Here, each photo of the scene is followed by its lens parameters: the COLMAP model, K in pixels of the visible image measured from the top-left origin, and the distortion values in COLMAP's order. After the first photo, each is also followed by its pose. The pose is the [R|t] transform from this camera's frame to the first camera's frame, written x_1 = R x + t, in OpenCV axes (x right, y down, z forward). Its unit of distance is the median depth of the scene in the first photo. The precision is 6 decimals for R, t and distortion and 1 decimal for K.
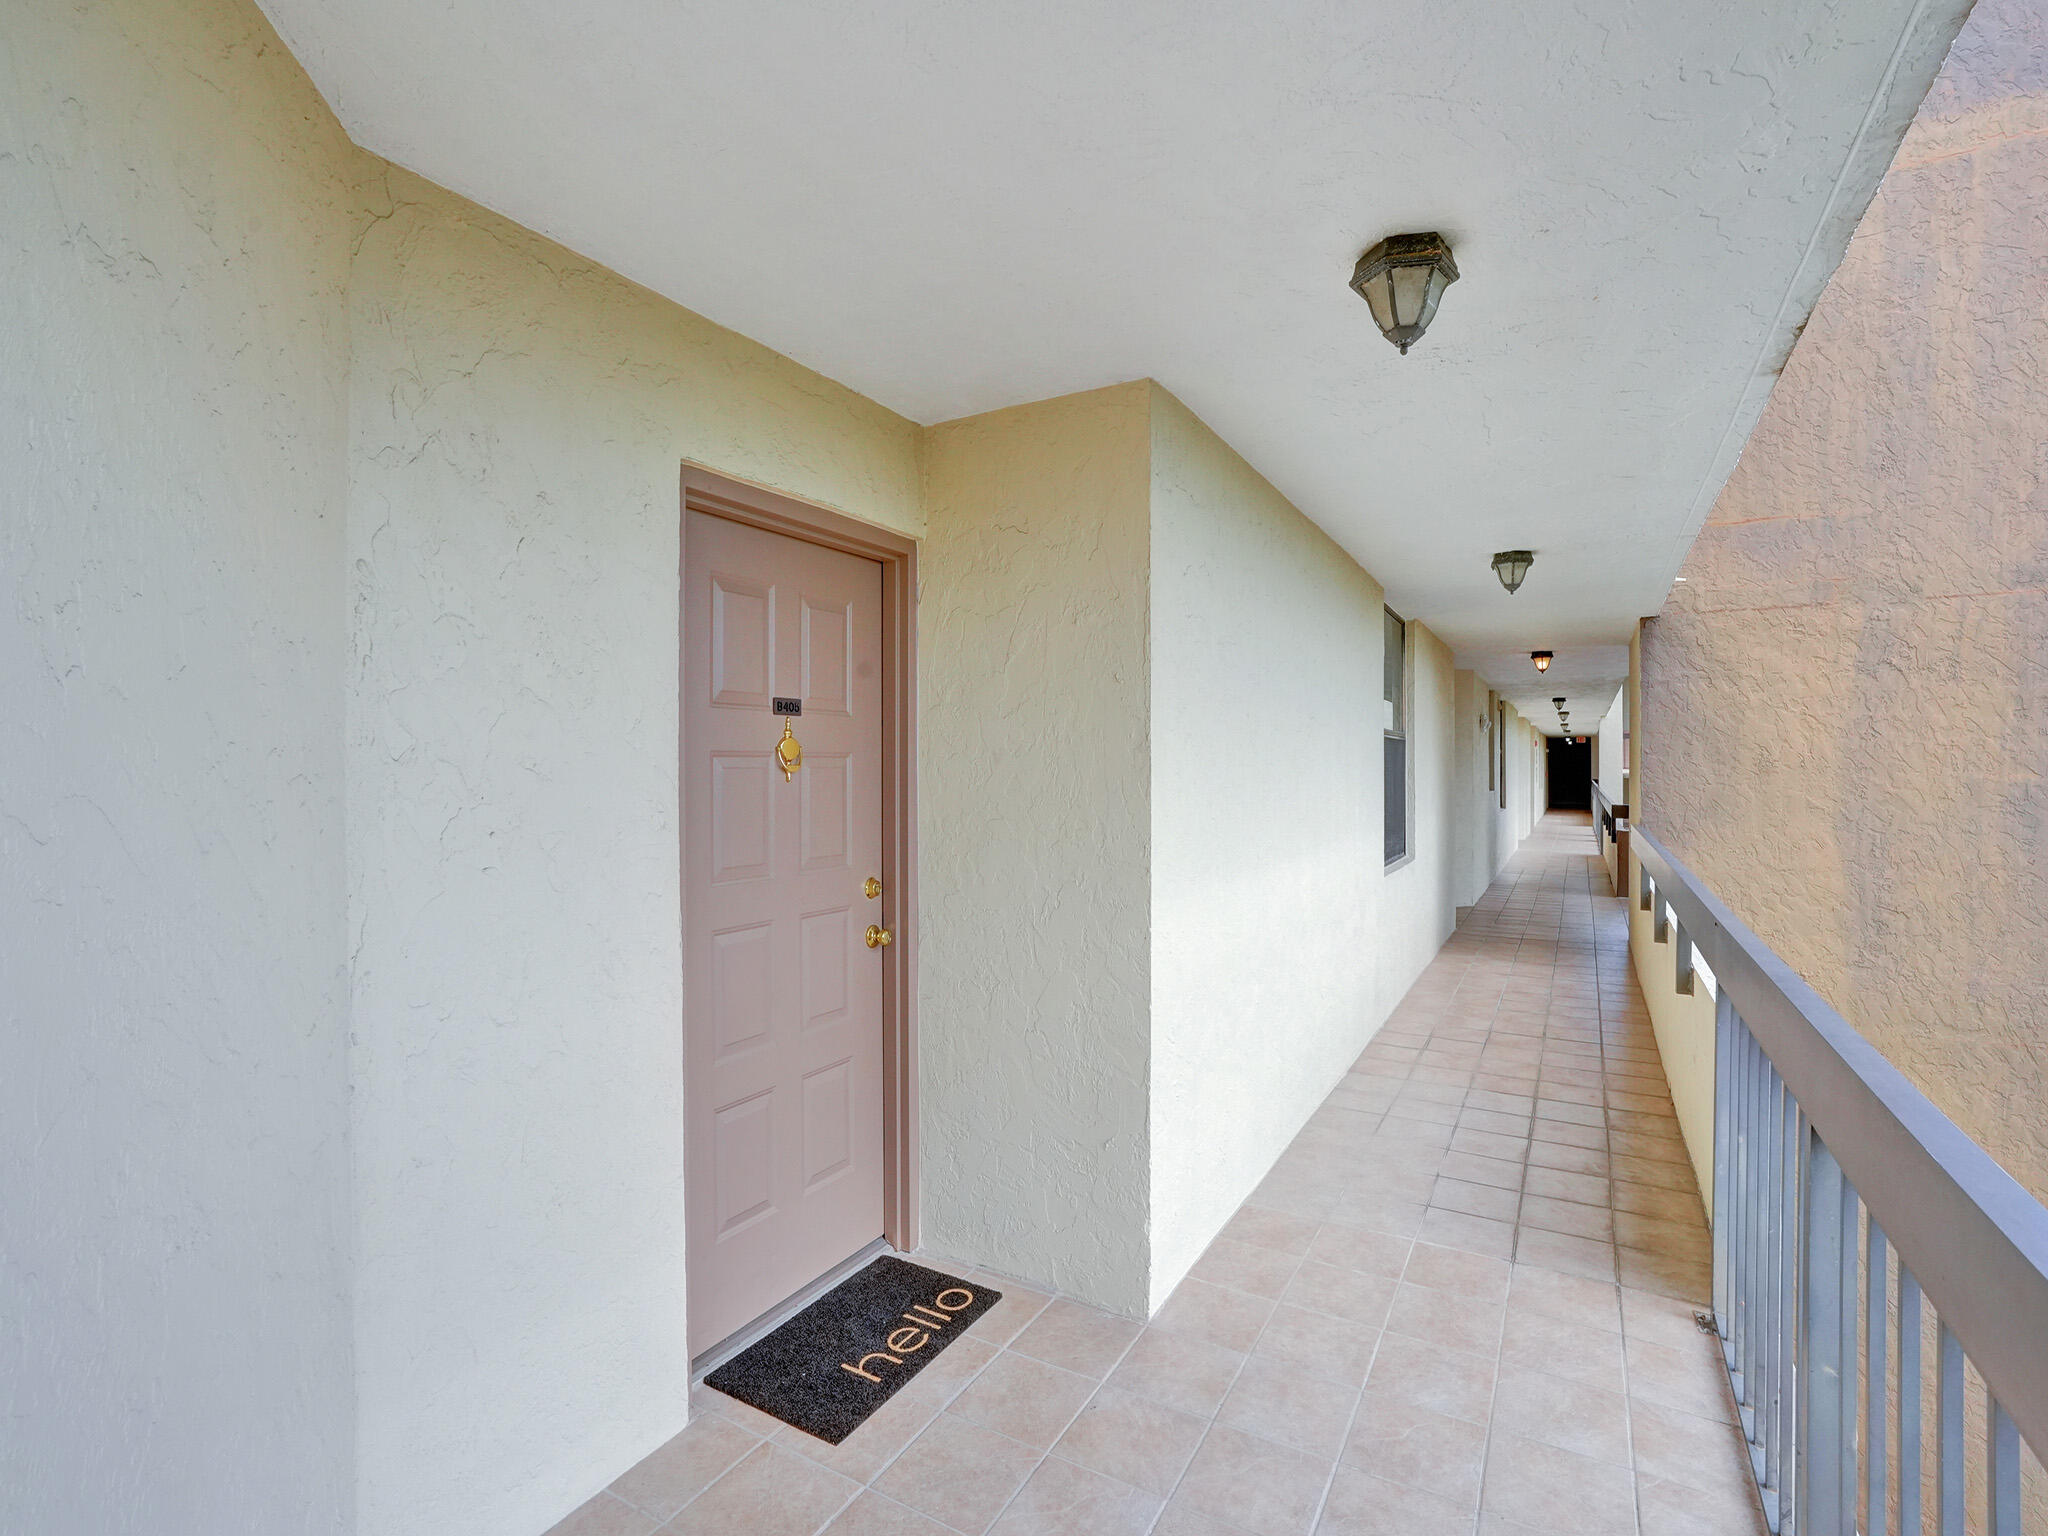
lens RADIAL K [[956.7, 0, 1024.0], [0, 956.7, 768.0], [0, 0, 1]] dist [-0.028971, 0.000428]
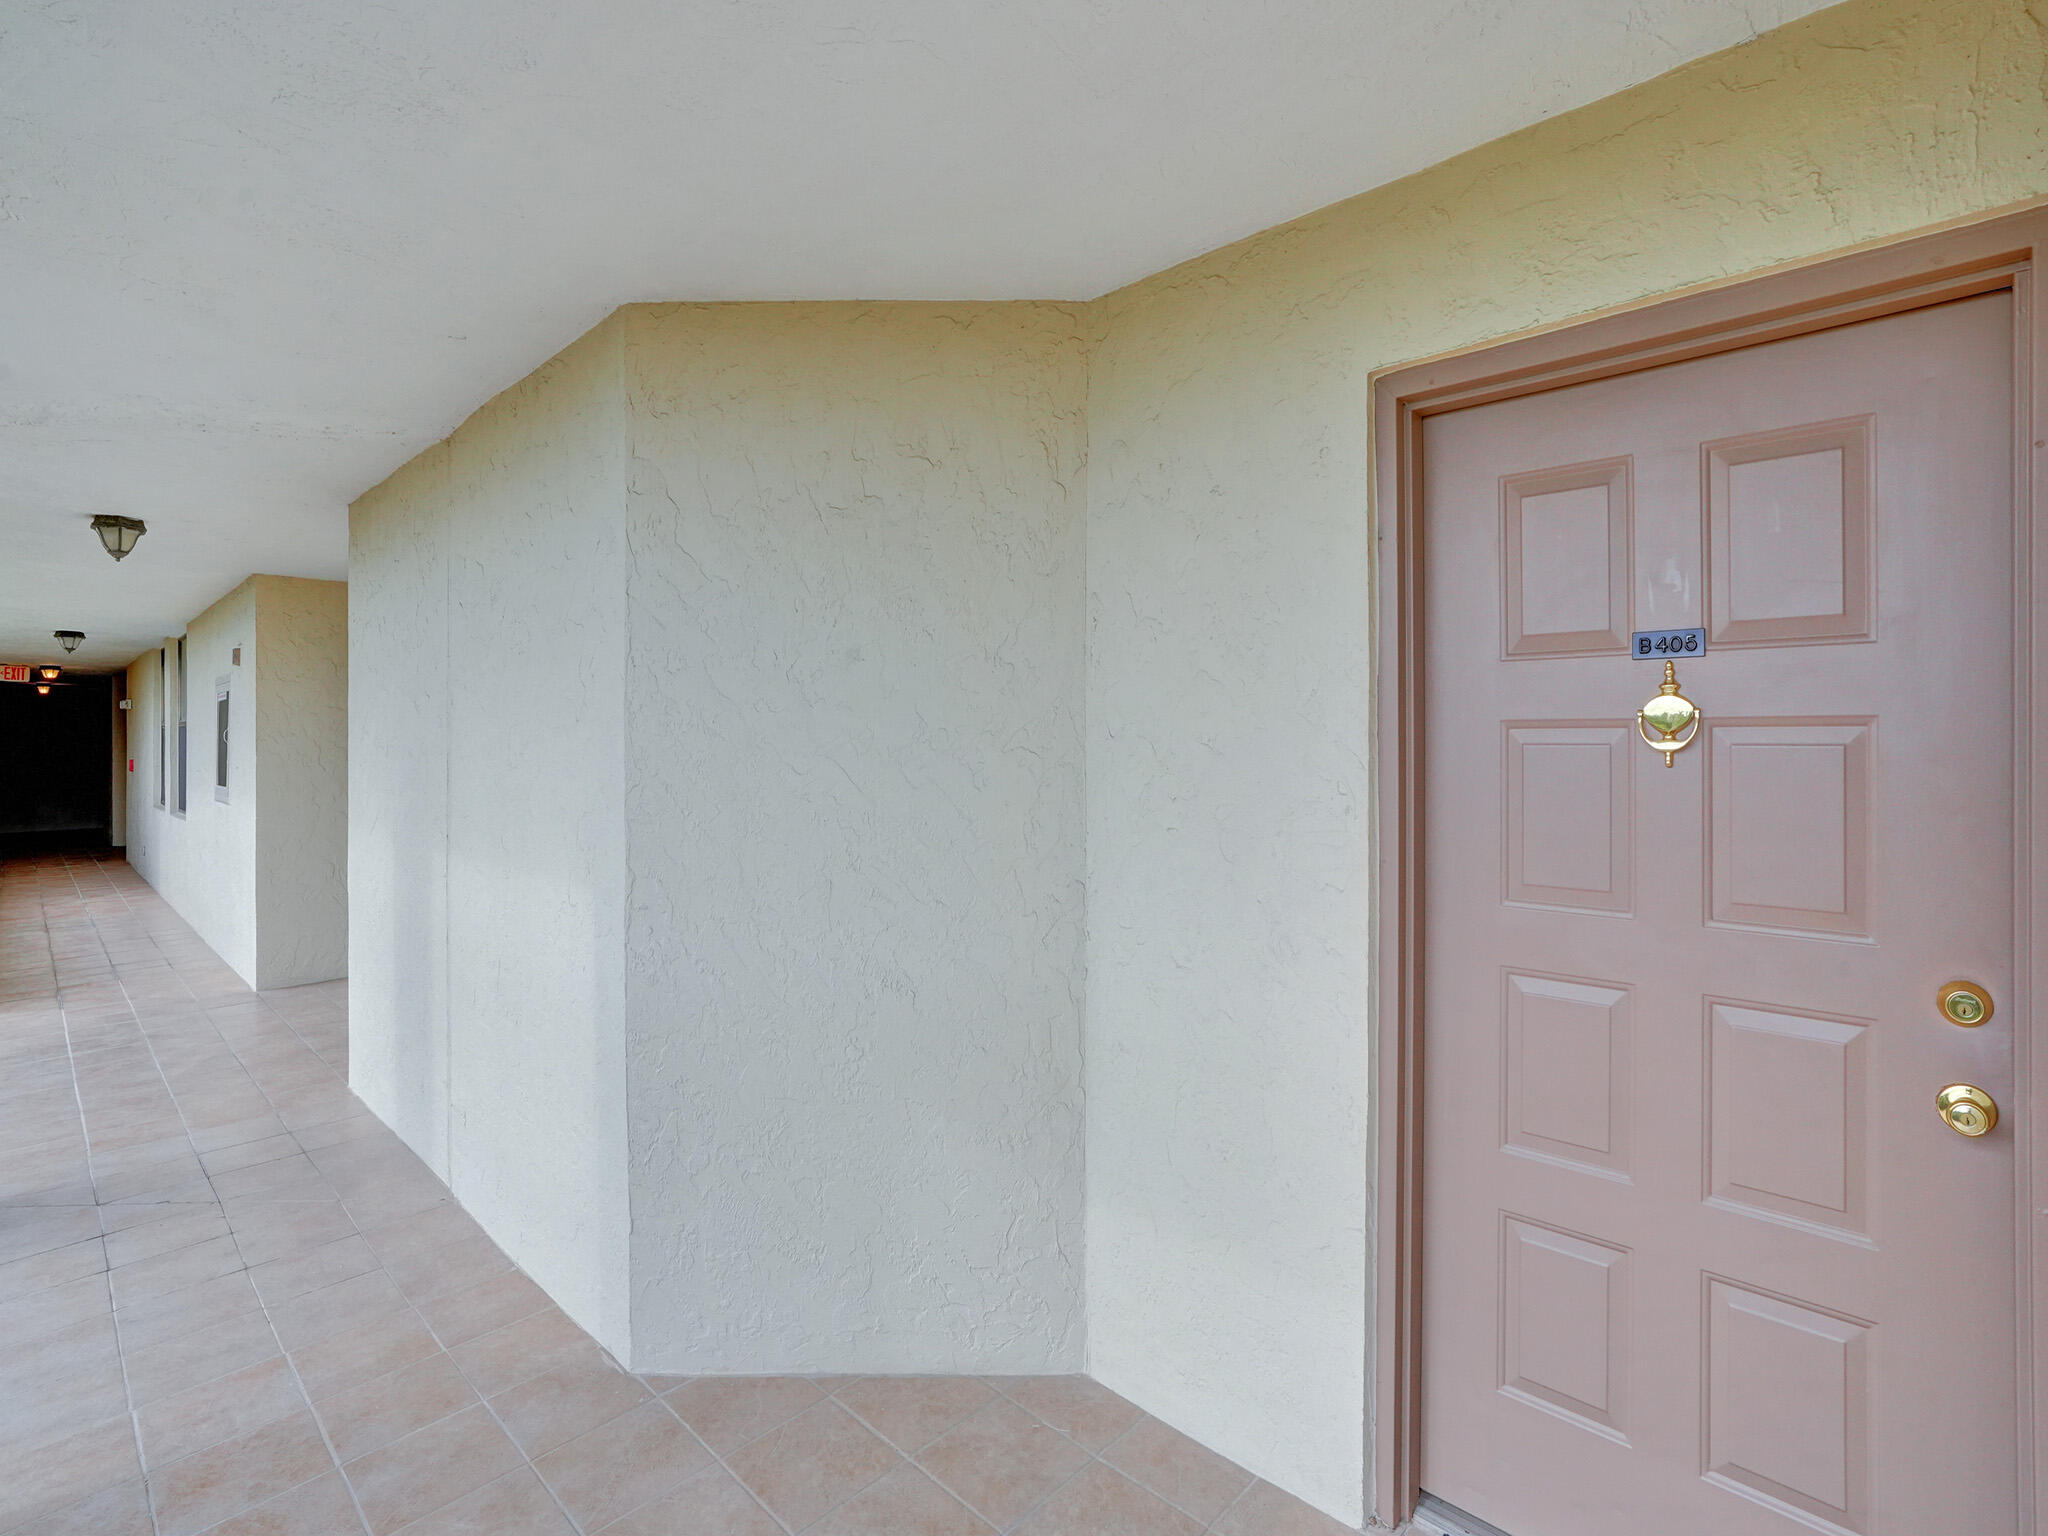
lens RADIAL K [[956.7, 0, 1024.0], [0, 956.7, 768.0], [0, 0, 1]] dist [-0.028971, 0.000428]
pose [[-0.202786, 0.008197, -0.979189, 0.591887], [-0.014913, 0.999823, 0.011458, 0.019063], [0.979109, 0.016926, -0.202628, 0.998577]]
